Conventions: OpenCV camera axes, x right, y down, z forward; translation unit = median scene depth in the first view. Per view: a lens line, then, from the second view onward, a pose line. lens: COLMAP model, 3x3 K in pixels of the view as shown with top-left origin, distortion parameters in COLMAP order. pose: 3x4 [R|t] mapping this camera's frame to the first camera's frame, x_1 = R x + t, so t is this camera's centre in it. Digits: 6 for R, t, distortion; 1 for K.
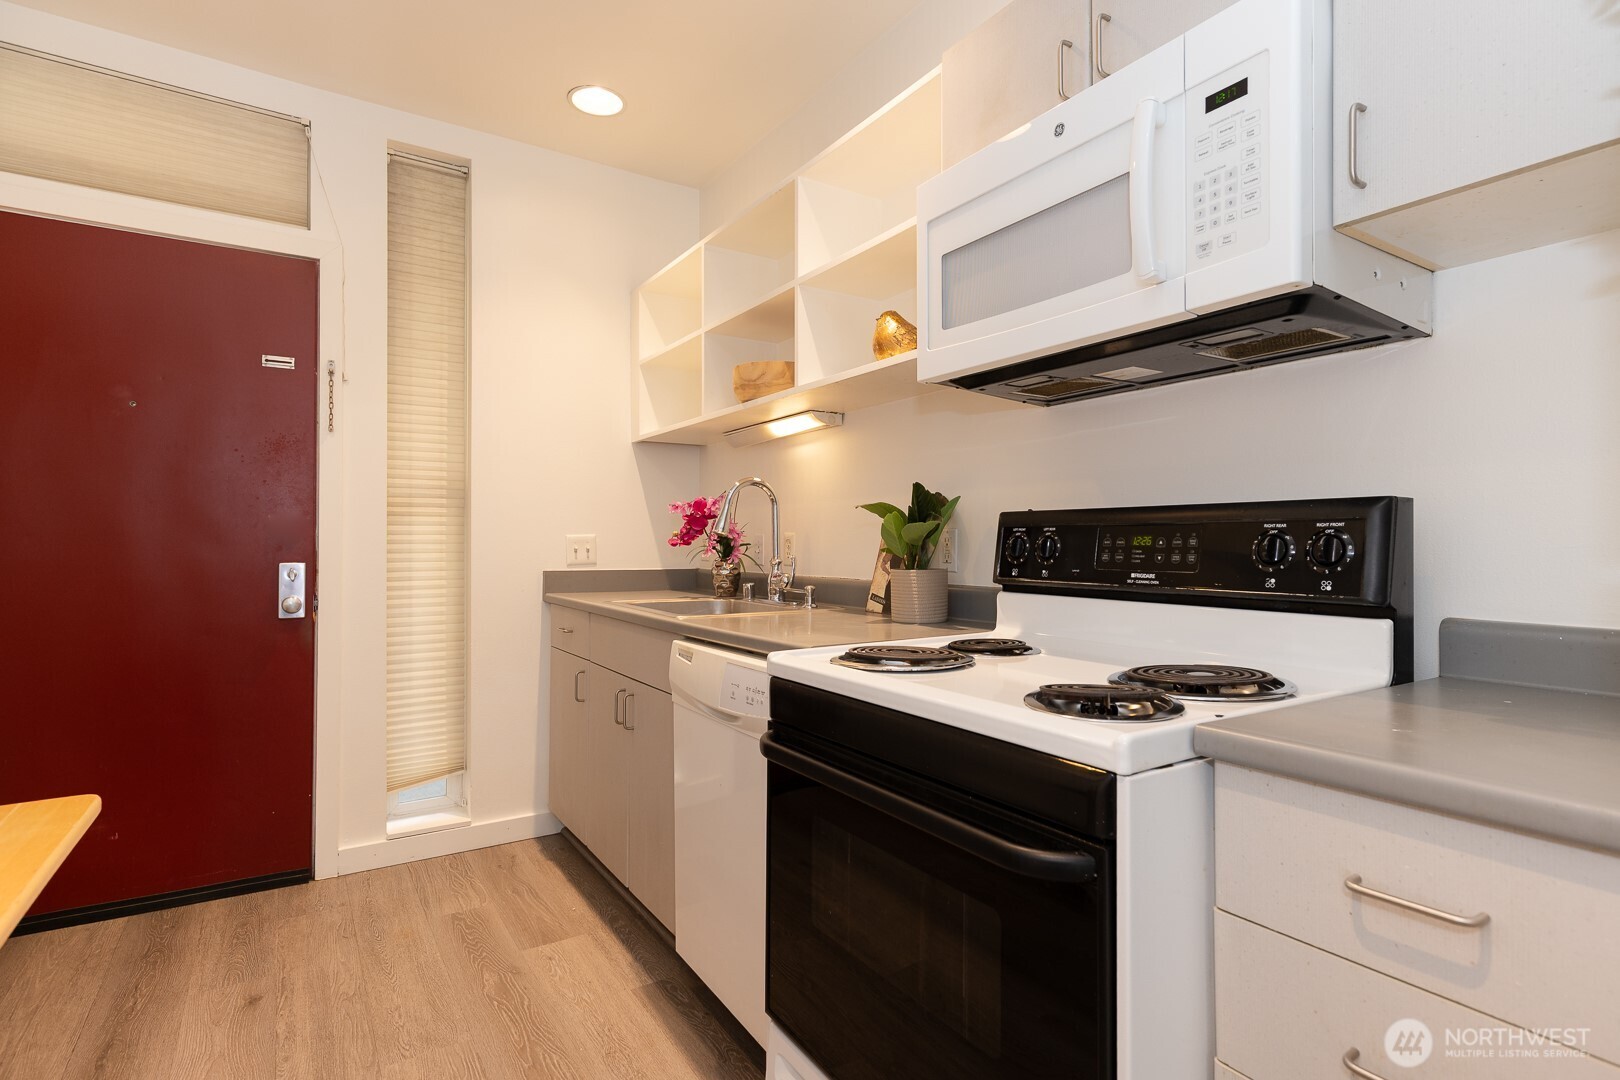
lens RADIAL K [[804.5, 0, 817.7], [0, 804.5, 539.1], [0, 0, 1]] dist [0.012256, 0.000387]
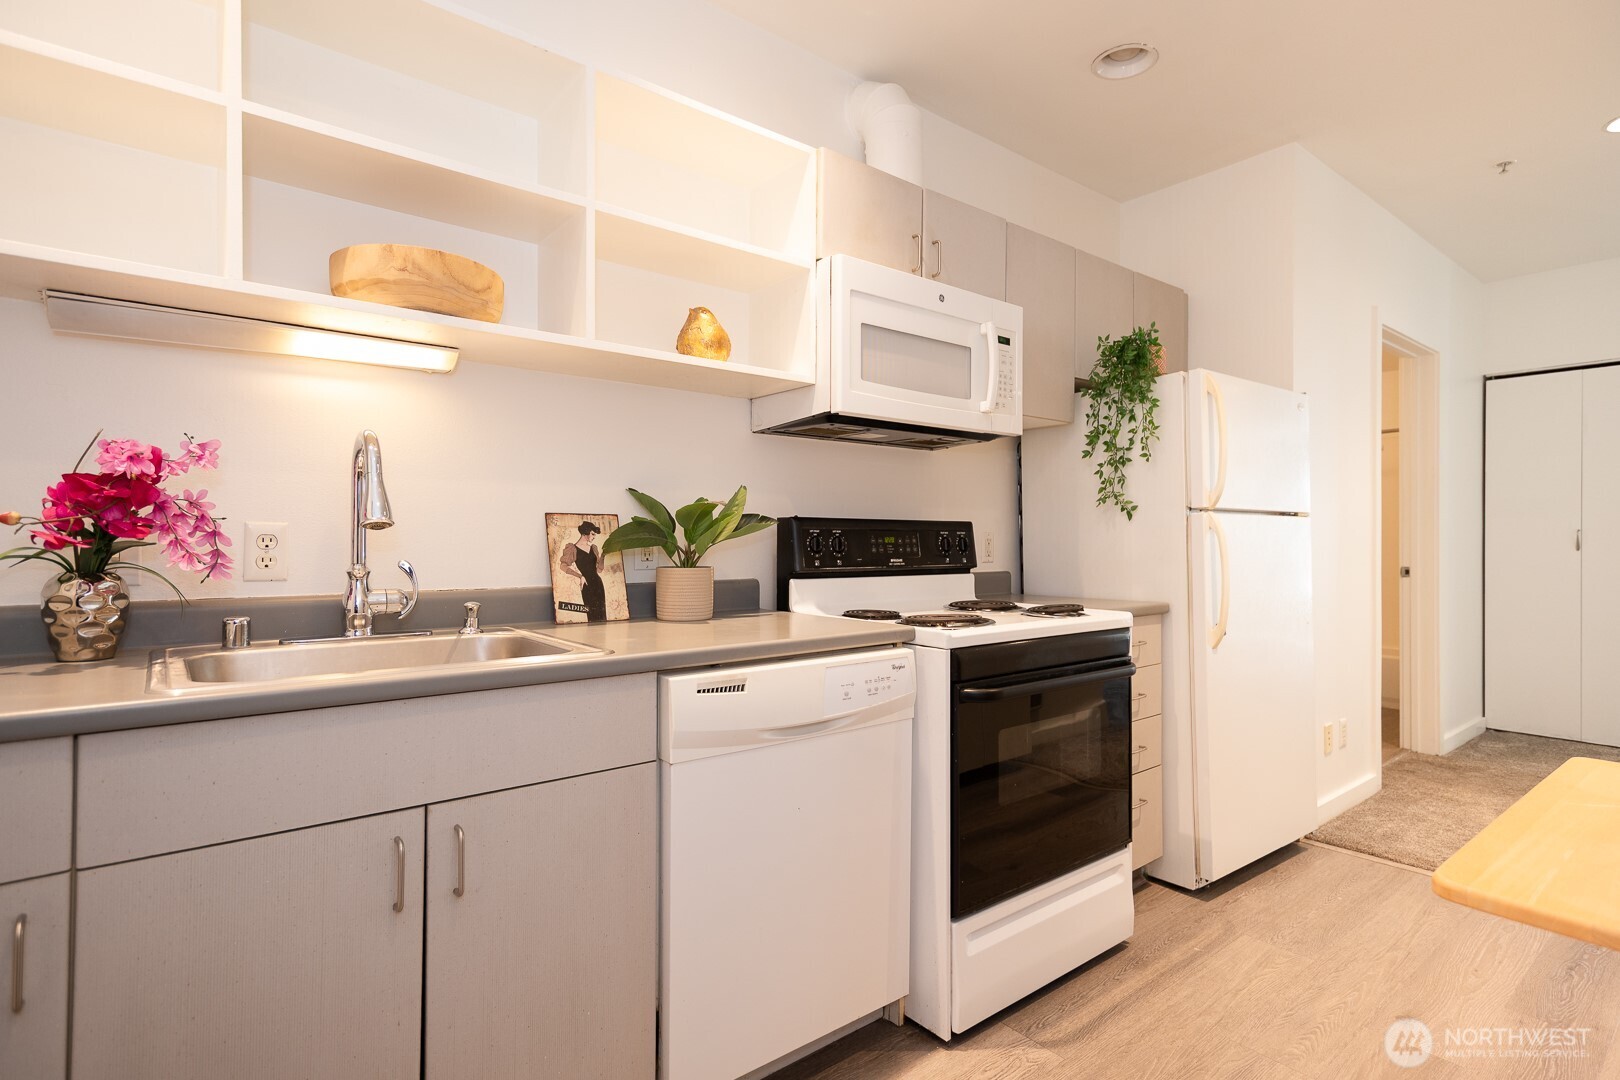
lens RADIAL K [[804.5, 0, 817.7], [0, 804.5, 539.1], [0, 0, 1]] dist [0.012256, 0.000387]
pose [[-0.099750, 0.001612, 0.995011, -1.260708], [-0.005665, 0.999982, -0.002188, 0.005039], [-0.994996, -0.005855, -0.099739, 1.320931]]
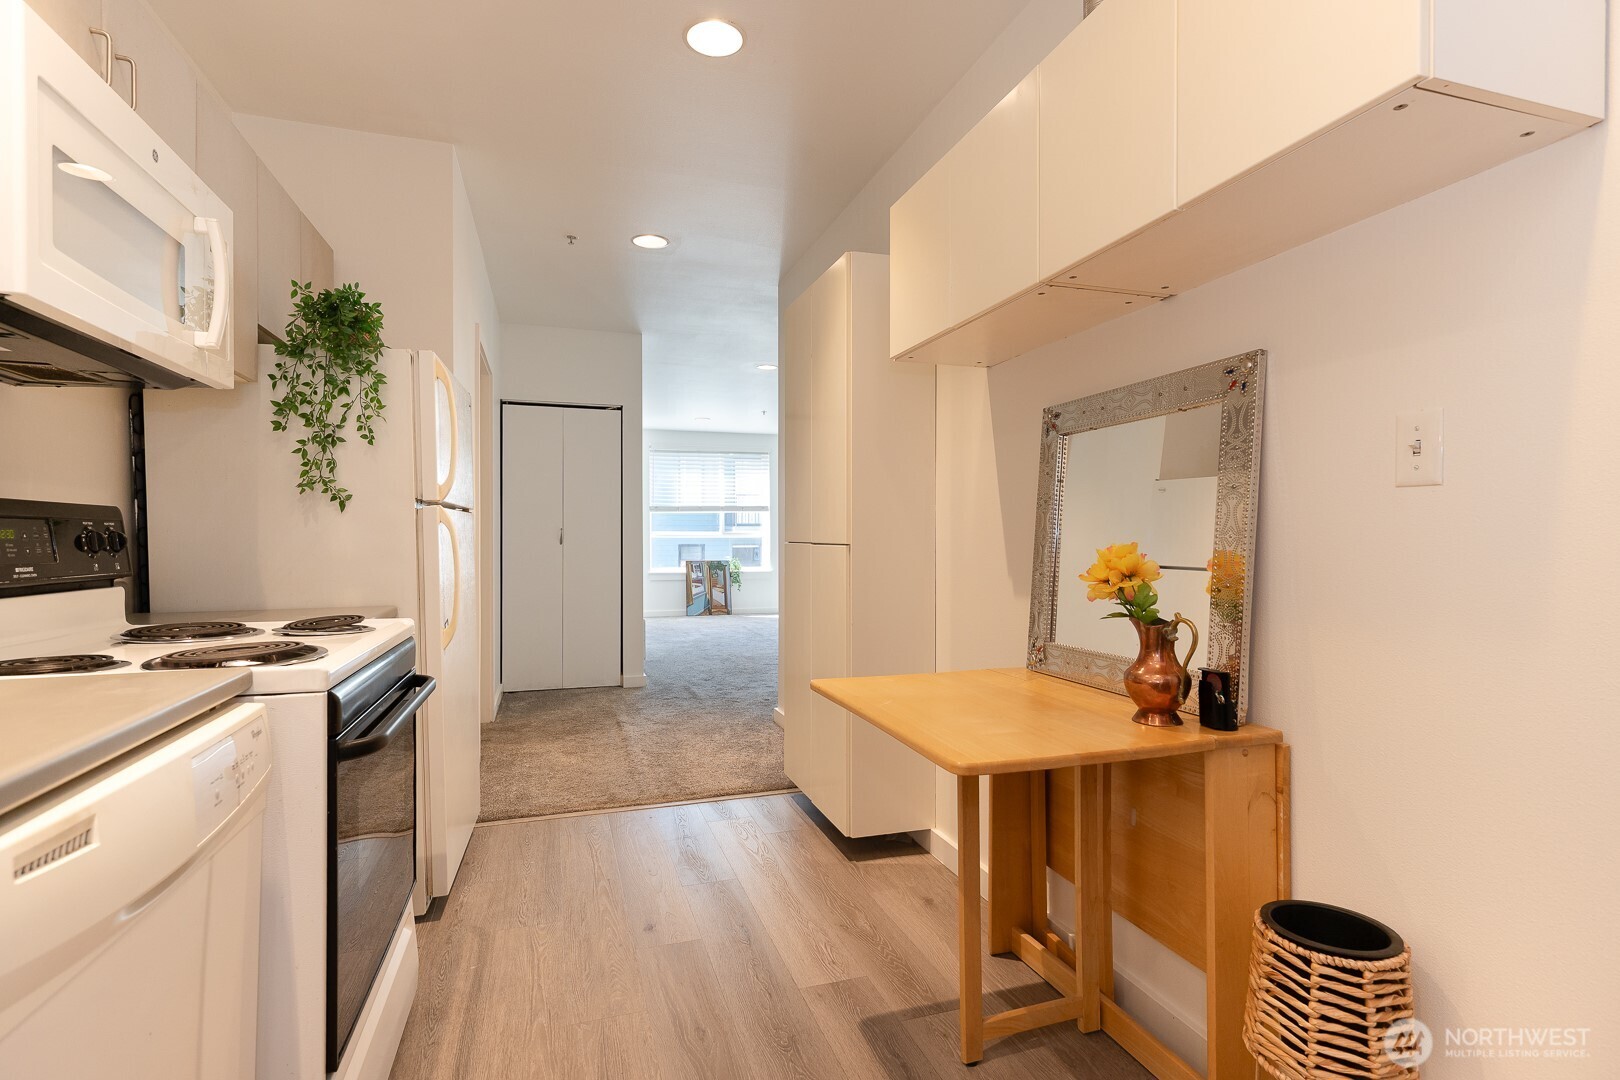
lens RADIAL K [[804.5, 0, 817.7], [0, 804.5, 539.1], [0, 0, 1]] dist [0.012256, 0.000387]
pose [[-0.966004, 0.001003, 0.258527, -0.781569], [0.000190, 0.999995, -0.003169, 0.011364], [-0.258528, -0.003012, -0.965999, 1.690660]]
